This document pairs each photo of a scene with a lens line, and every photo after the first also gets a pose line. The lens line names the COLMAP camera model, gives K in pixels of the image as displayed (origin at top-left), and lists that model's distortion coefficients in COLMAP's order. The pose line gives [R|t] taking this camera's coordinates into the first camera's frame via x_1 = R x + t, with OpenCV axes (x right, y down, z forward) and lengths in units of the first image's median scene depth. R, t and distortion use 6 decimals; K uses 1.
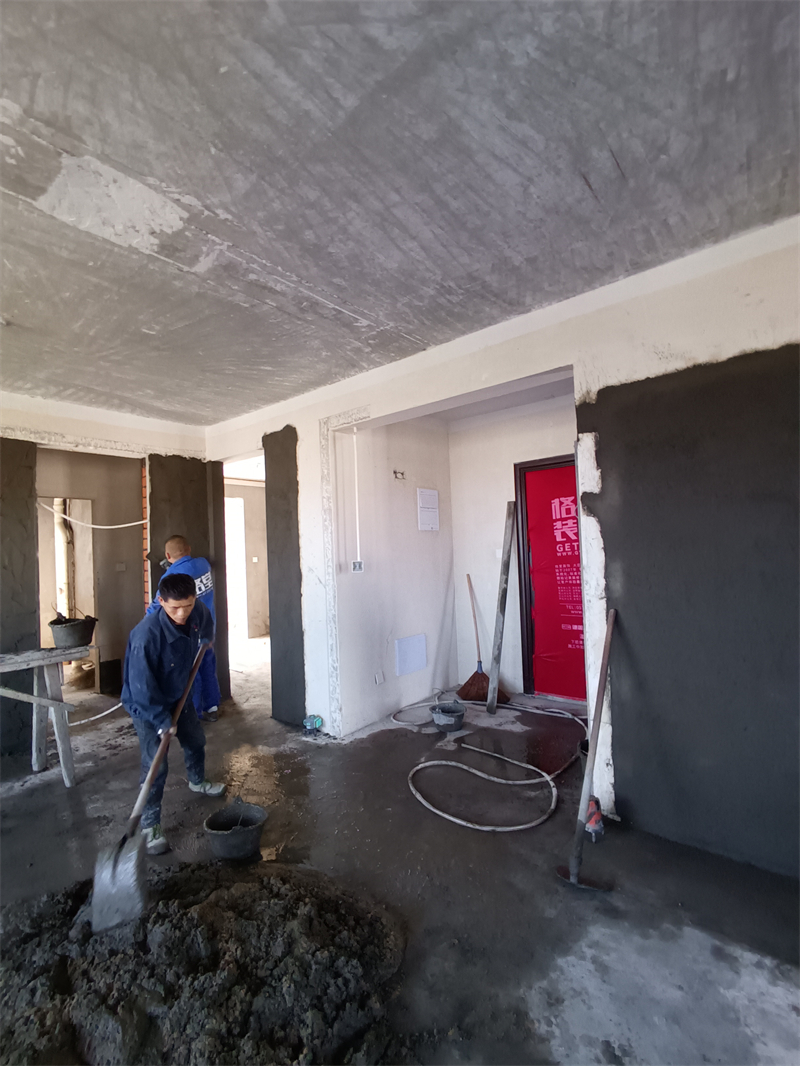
lens RADIAL K [[486.0, 0, 401.6], [0, 486.0, 535.0], [0, 0, 1]] dist [-0.006282, 0.002533]
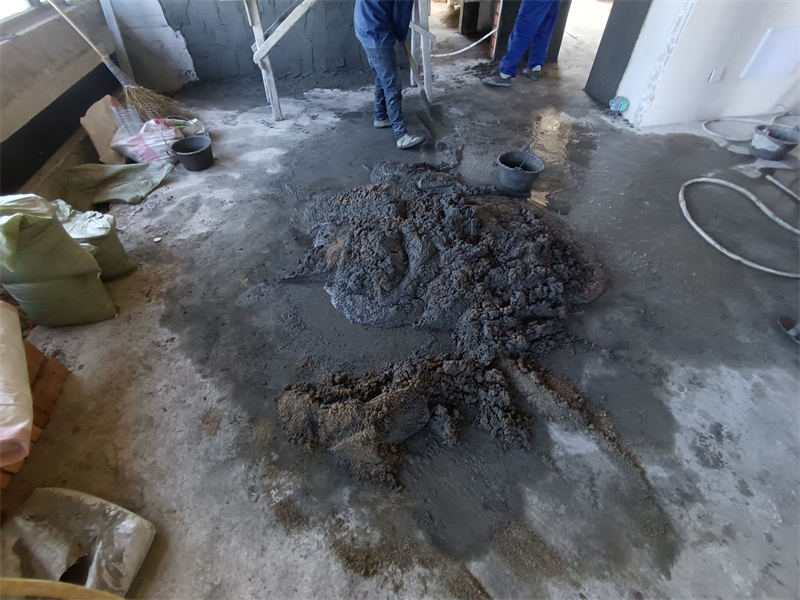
lens RADIAL K [[364.7, 0, 407.0], [0, 364.7, 301.5], [0, 0, 1]] dist [-0.006282, 0.002533]
pose [[0.755255, 0.507873, -0.414313, 0.030225], [0.004933, 0.627700, 0.778440, 0.084317], [0.655413, -0.589964, 0.471568, 0.172473]]
